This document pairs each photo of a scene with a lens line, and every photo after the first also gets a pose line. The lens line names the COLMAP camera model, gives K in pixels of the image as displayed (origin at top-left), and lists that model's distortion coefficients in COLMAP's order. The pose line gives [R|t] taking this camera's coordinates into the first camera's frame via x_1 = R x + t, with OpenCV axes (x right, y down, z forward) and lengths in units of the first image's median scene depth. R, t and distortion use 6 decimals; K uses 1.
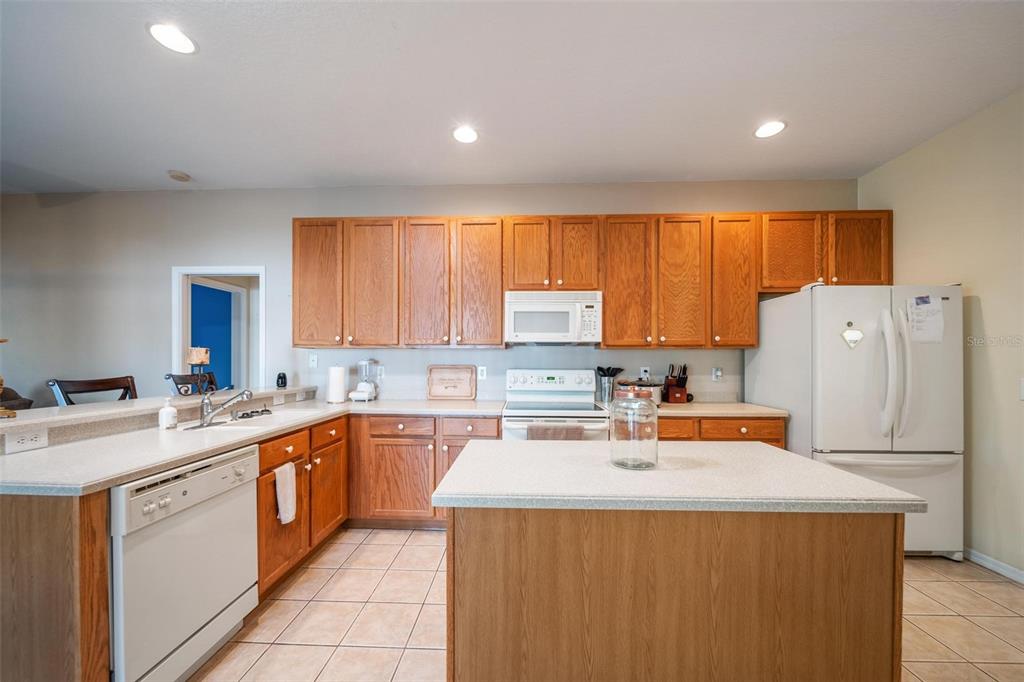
lens RADIAL K [[372.6, 0, 518.1], [0, 372.6, 361.9], [0, 0, 1]] dist [-0.003616, -0.000299]
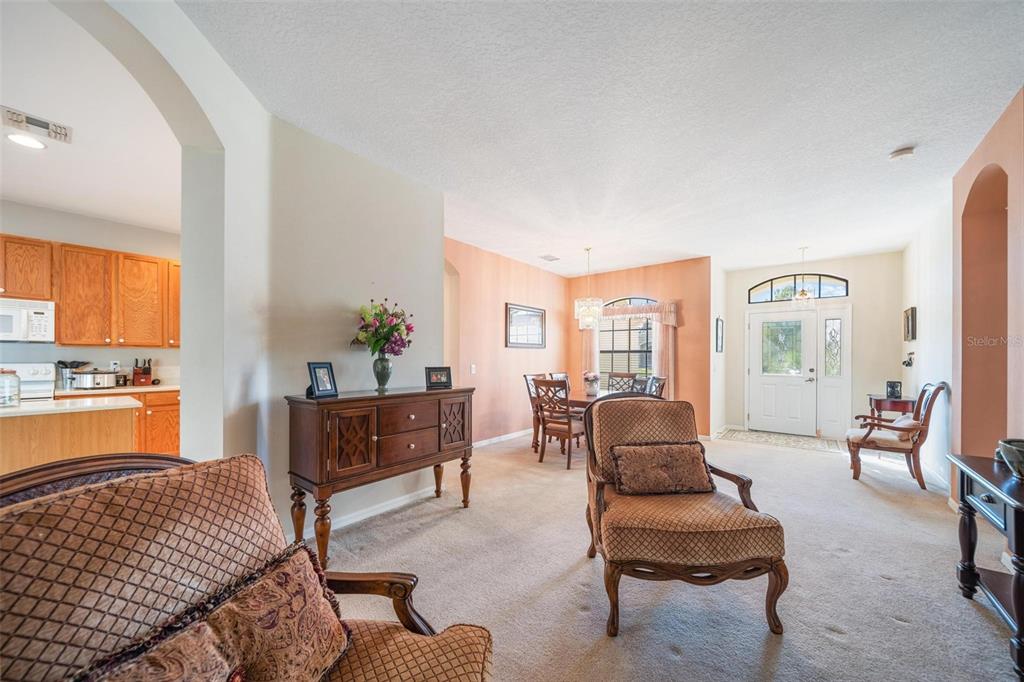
lens RADIAL K [[372.6, 0, 507.7], [0, 372.6, 359.8], [0, 0, 1]] dist [-0.003616, -0.000299]
pose [[0.615122, -0.001952, 0.788429, 0.175776], [-0.001795, 0.999991, 0.003877, 0.003136], [-0.788430, -0.003800, 0.615113, -1.020682]]
